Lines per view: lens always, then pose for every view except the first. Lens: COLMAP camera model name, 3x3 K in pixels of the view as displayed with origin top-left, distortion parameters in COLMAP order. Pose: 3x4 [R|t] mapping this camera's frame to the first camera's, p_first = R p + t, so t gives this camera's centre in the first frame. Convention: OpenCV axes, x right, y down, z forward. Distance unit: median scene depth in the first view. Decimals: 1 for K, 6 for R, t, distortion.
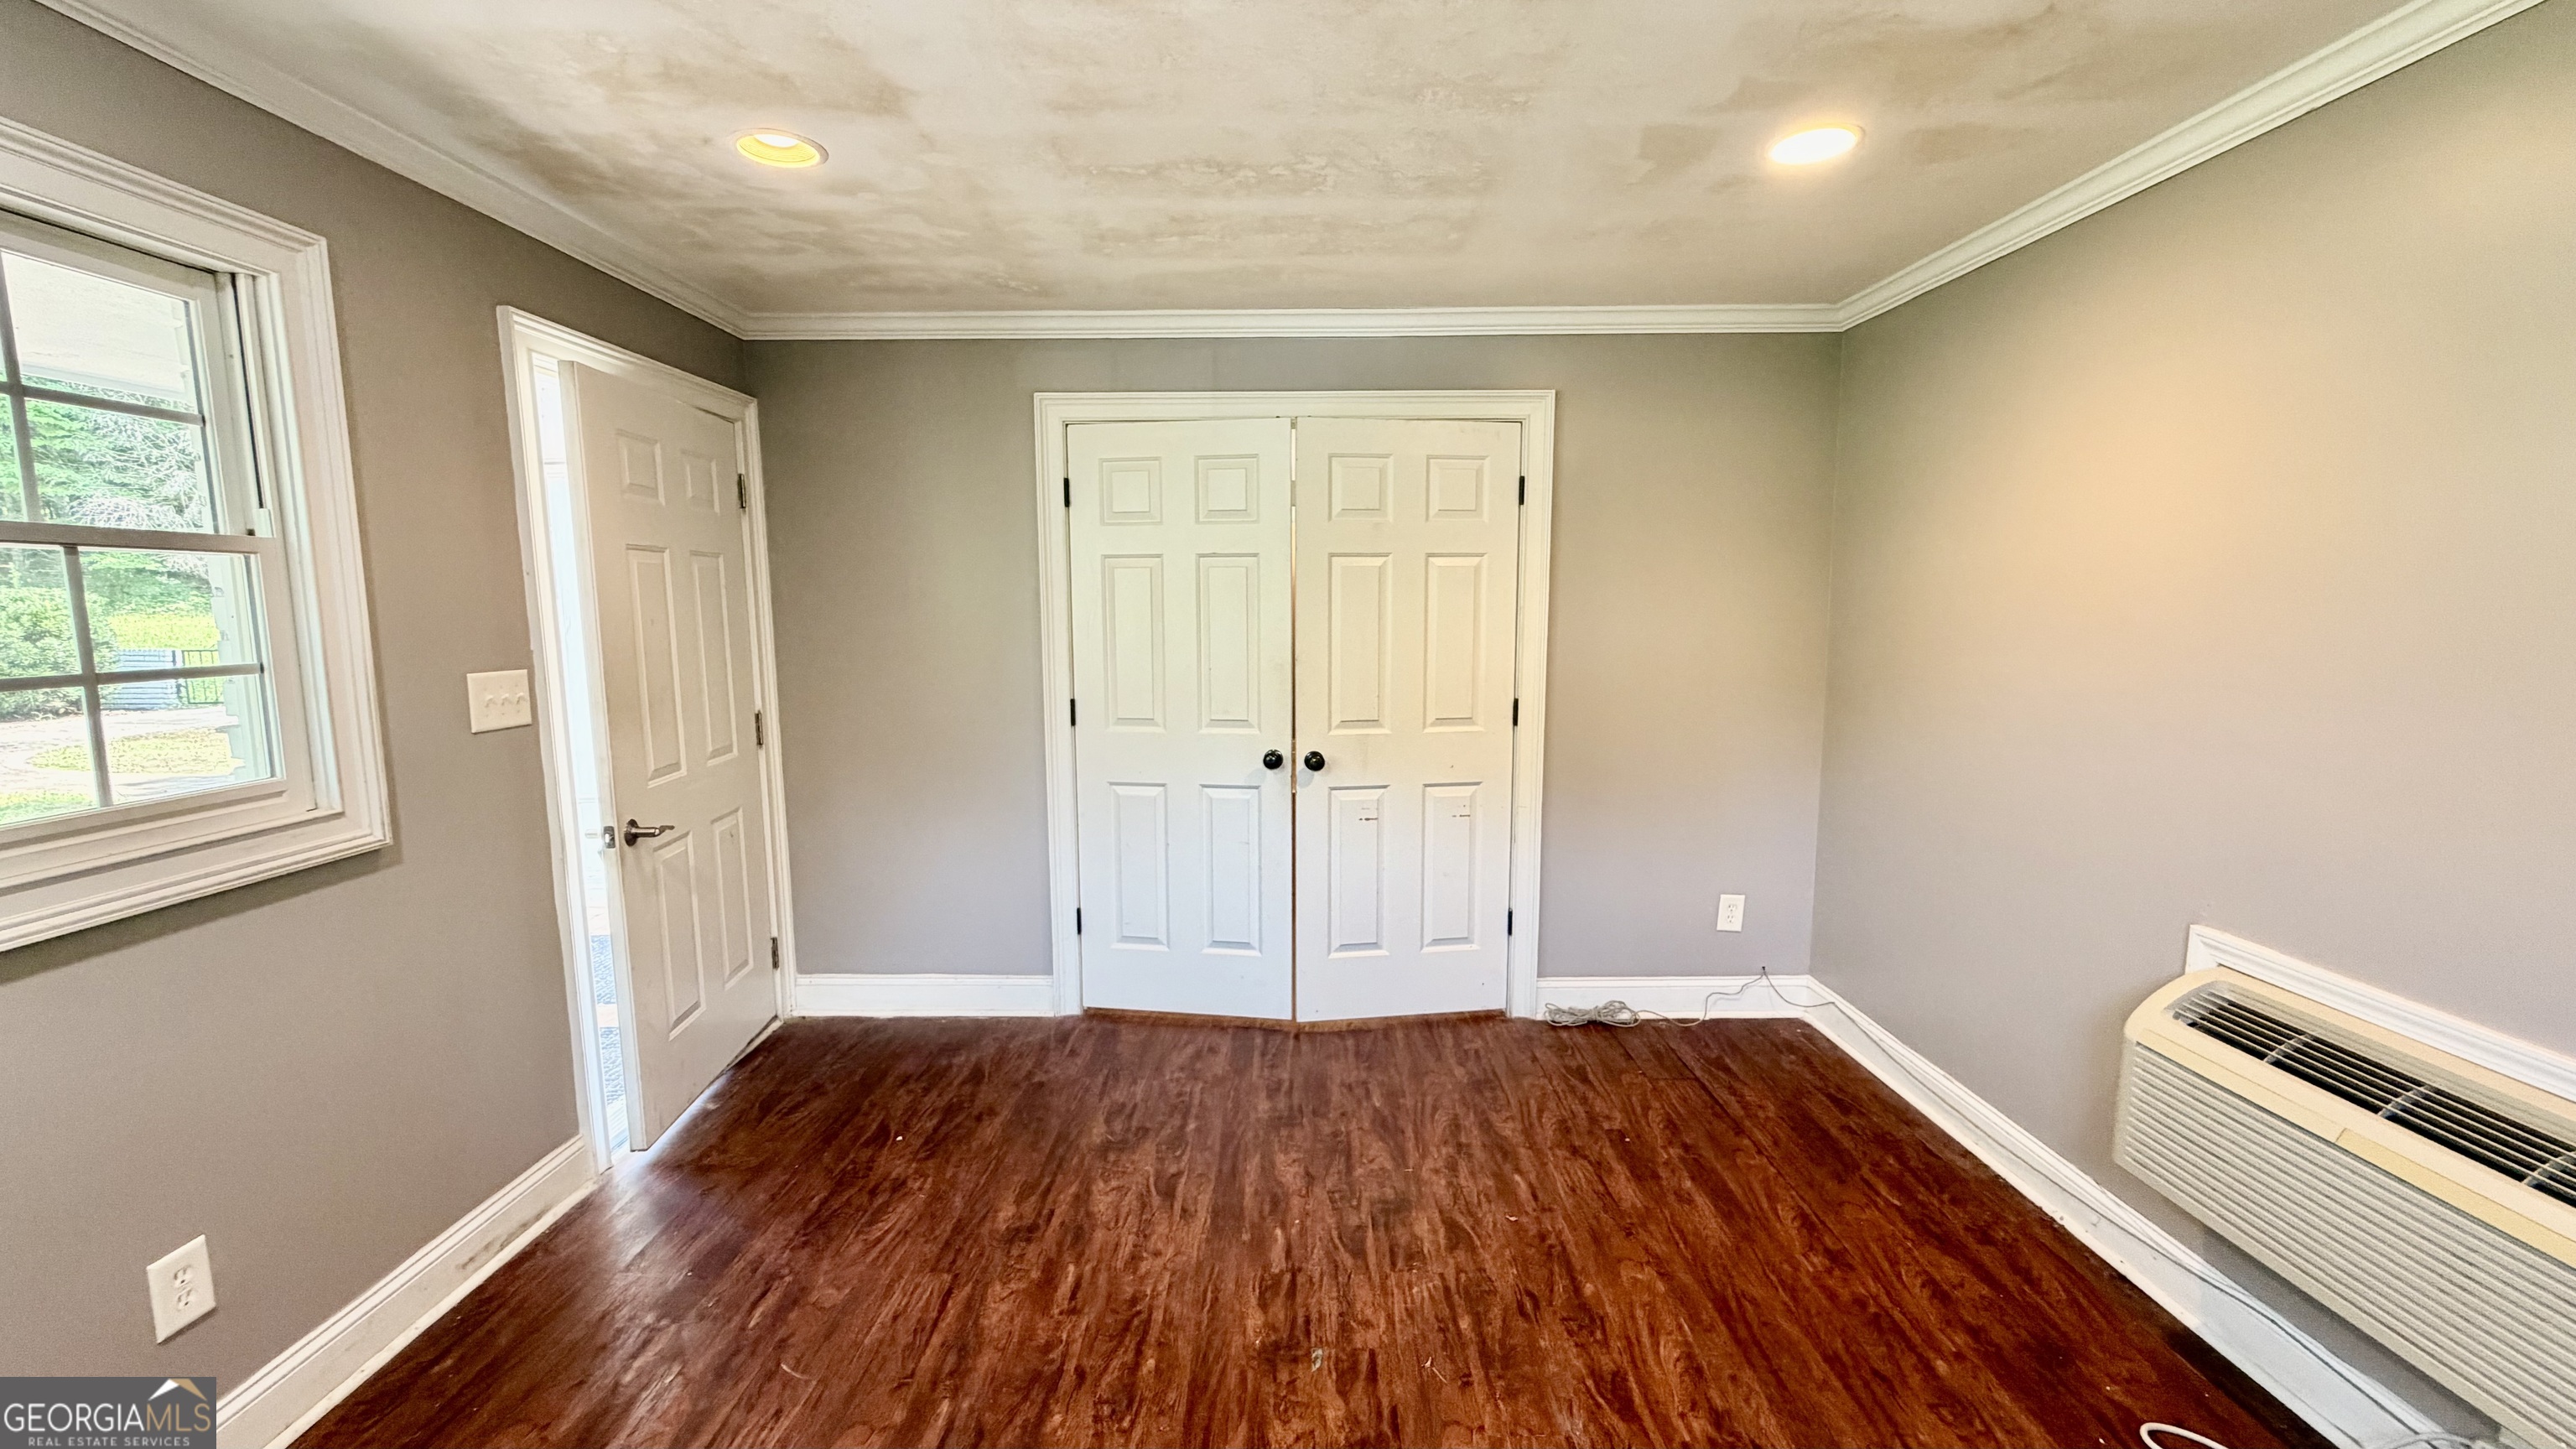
lens RADIAL K [[1028.6, 0, 1282.5], [0, 1028.6, 725.7], [0, 0, 1]] dist [-0.002257, -0.000178]
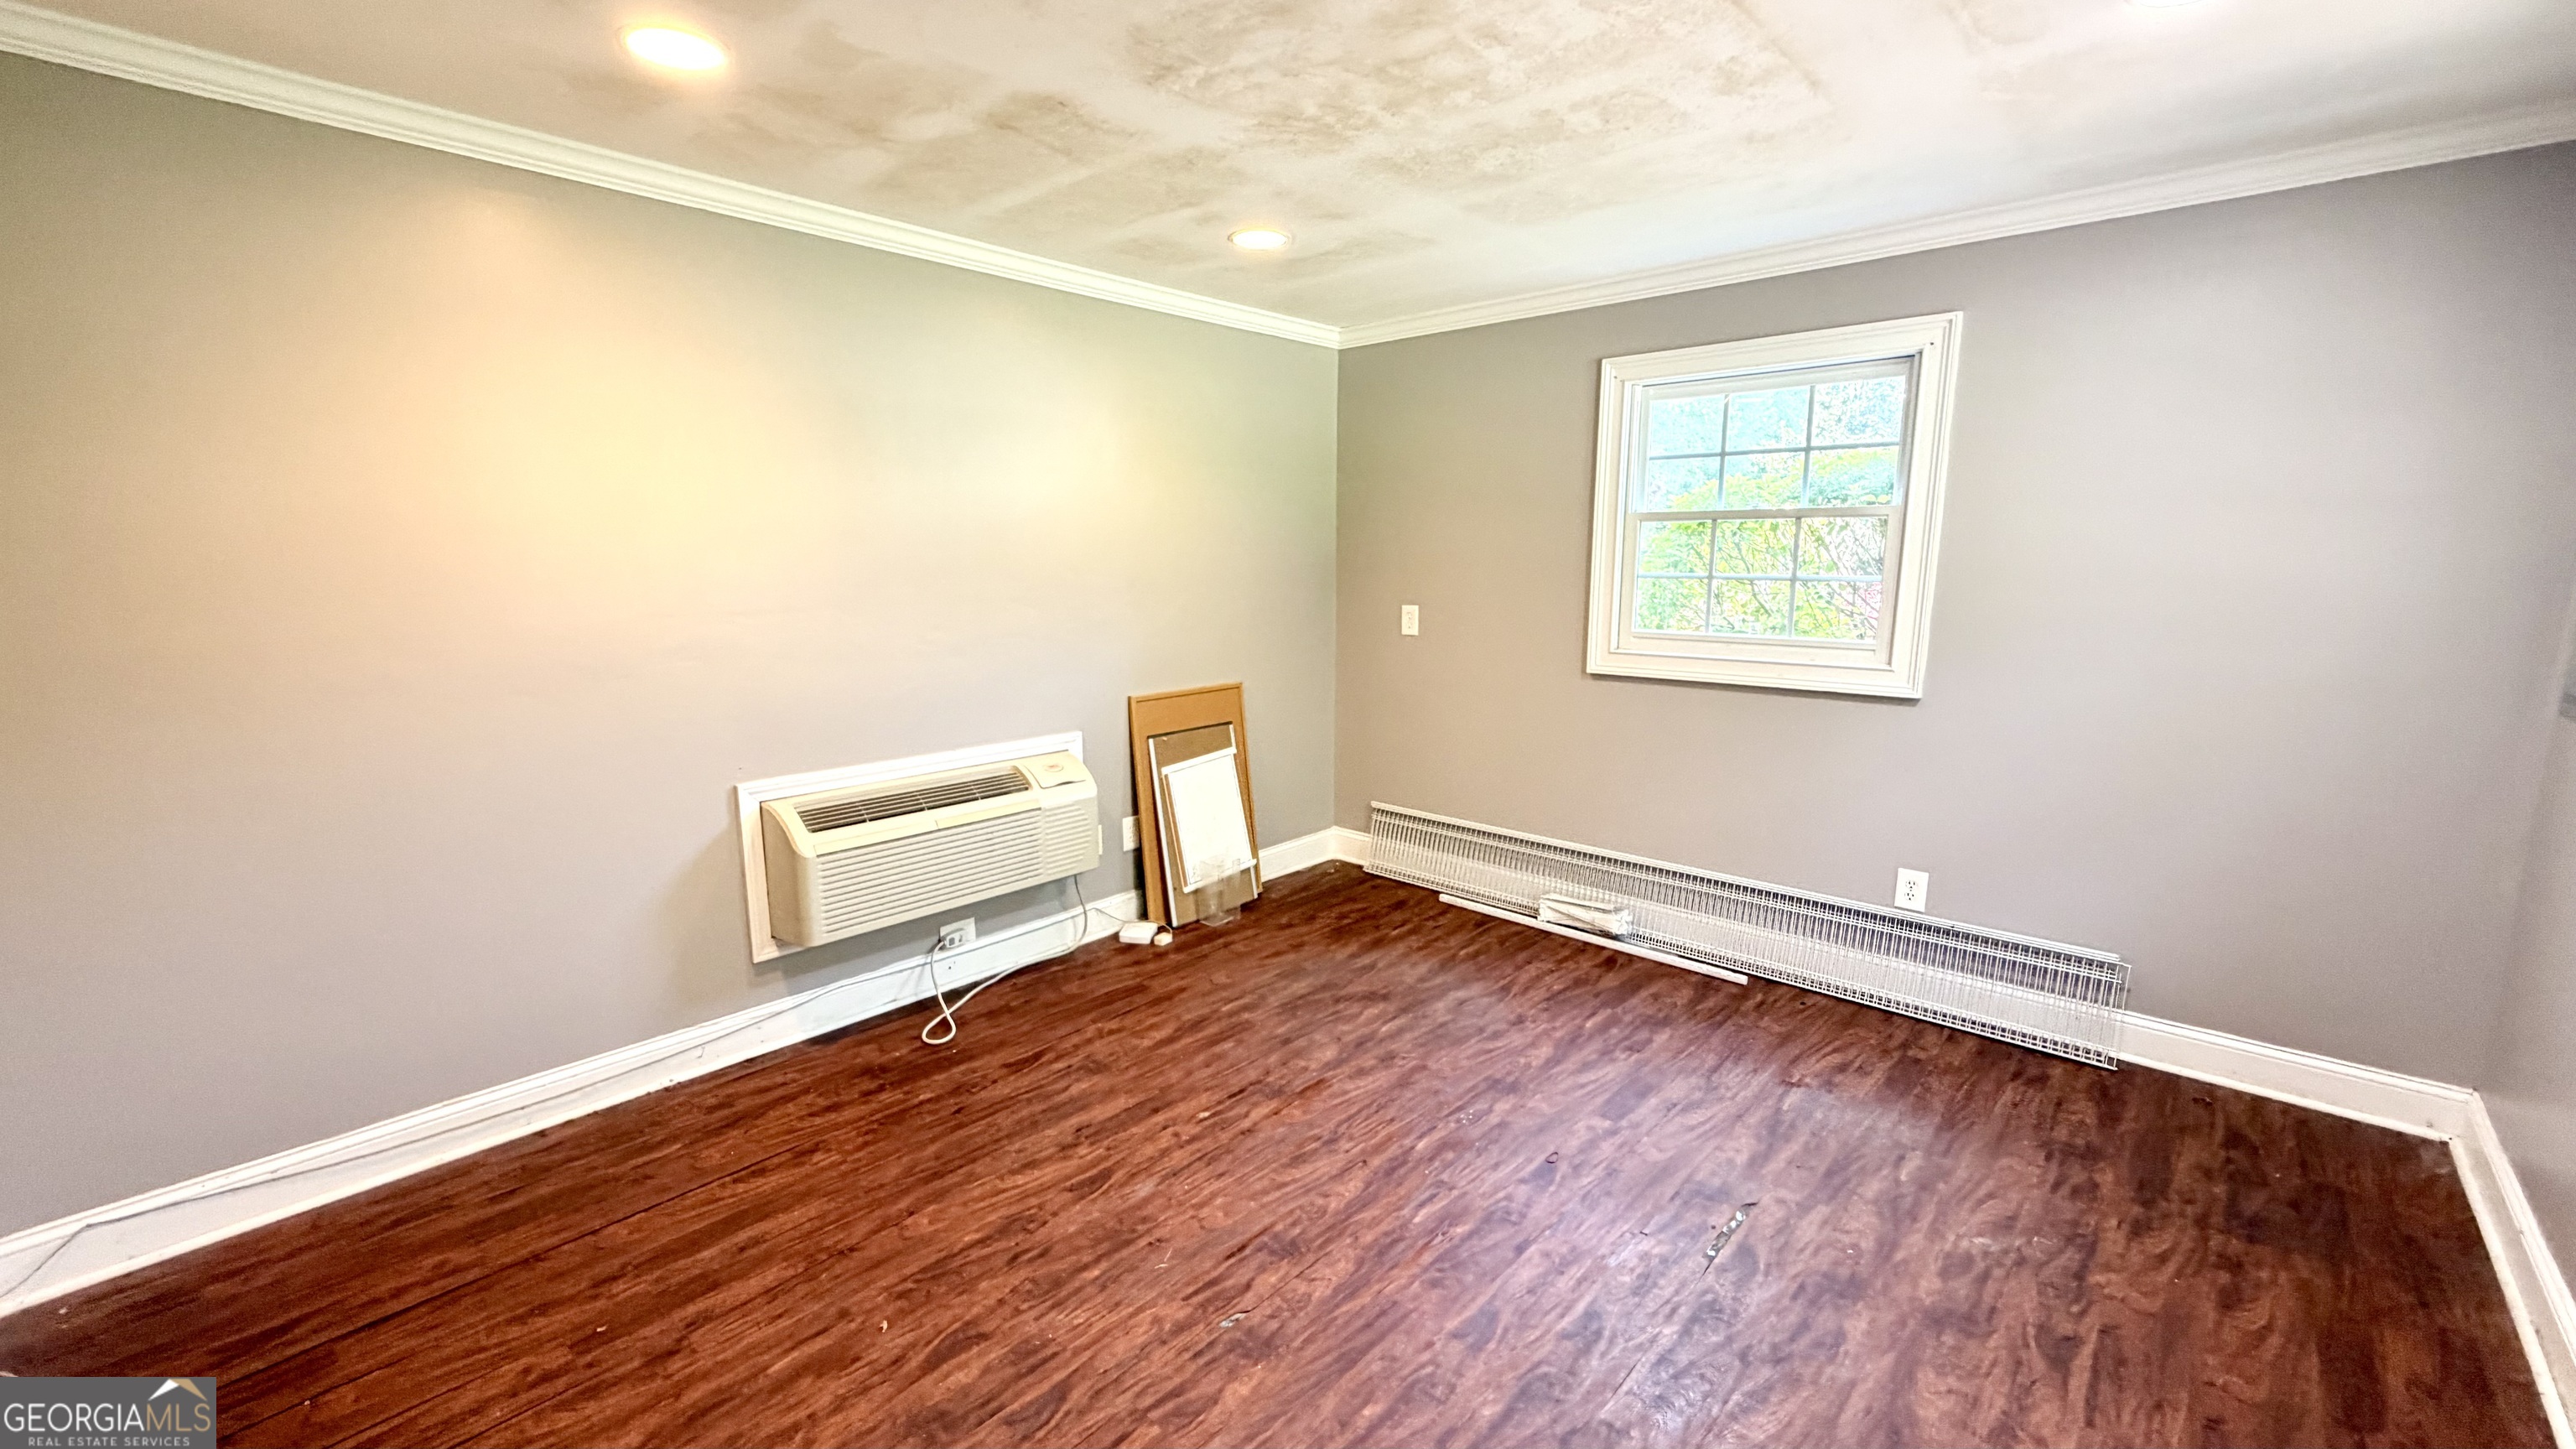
lens RADIAL K [[1028.6, 0, 1282.5], [0, 1028.6, 725.7], [0, 0, 1]] dist [-0.002257, -0.000178]
pose [[-0.742730, -0.109096, 0.660644, -0.558480], [0.082680, 0.964145, 0.252168, -0.170385], [-0.664467, 0.241915, -0.707079, 1.438809]]
